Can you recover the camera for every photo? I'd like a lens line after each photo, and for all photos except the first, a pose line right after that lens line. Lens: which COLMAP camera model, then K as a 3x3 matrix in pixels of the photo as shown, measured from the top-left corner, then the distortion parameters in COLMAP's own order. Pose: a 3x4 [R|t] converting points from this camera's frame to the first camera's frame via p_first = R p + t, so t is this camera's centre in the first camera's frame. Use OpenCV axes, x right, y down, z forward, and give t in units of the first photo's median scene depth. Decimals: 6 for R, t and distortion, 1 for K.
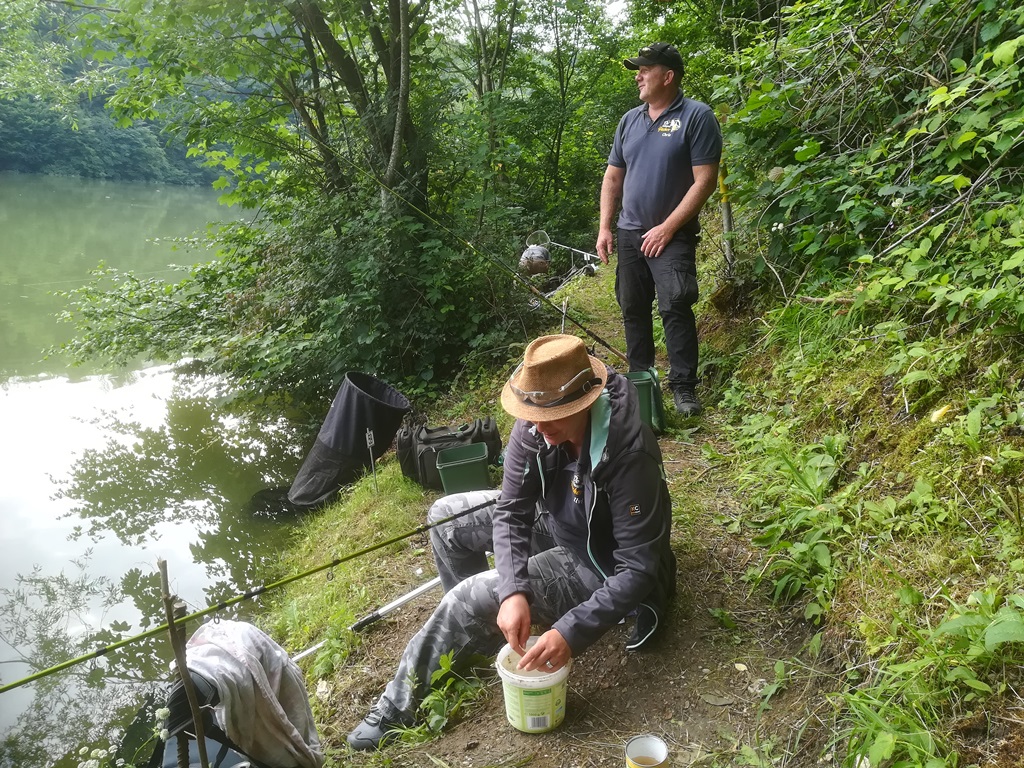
lens RADIAL K [[799.7, 0, 514.4], [0, 799.7, 390.6], [0, 0, 1]] dist [0.074363, -0.053752]
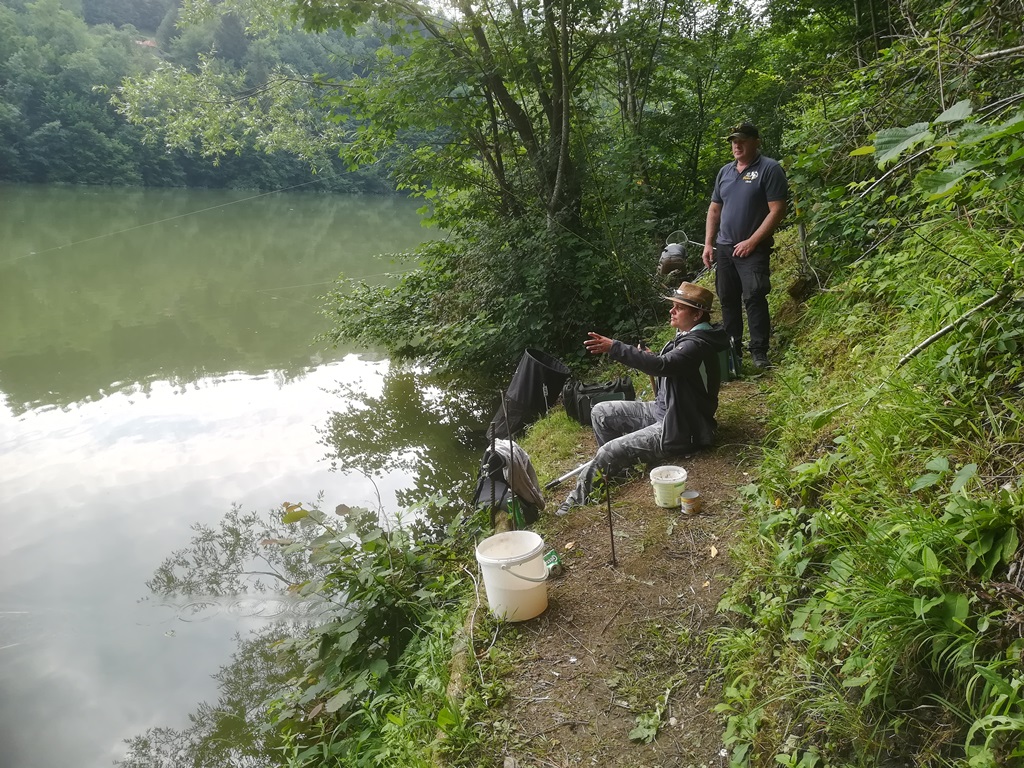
lens RADIAL K [[799.7, 0, 503.0], [0, 799.7, 390.4], [0, 0, 1]] dist [0.074363, -0.053752]
pose [[0.980925, 0.000388, -0.194388, 0.018639], [0.000911, 0.999978, 0.006592, 0.029837], [0.194386, -0.006643, 0.980903, -0.283842]]
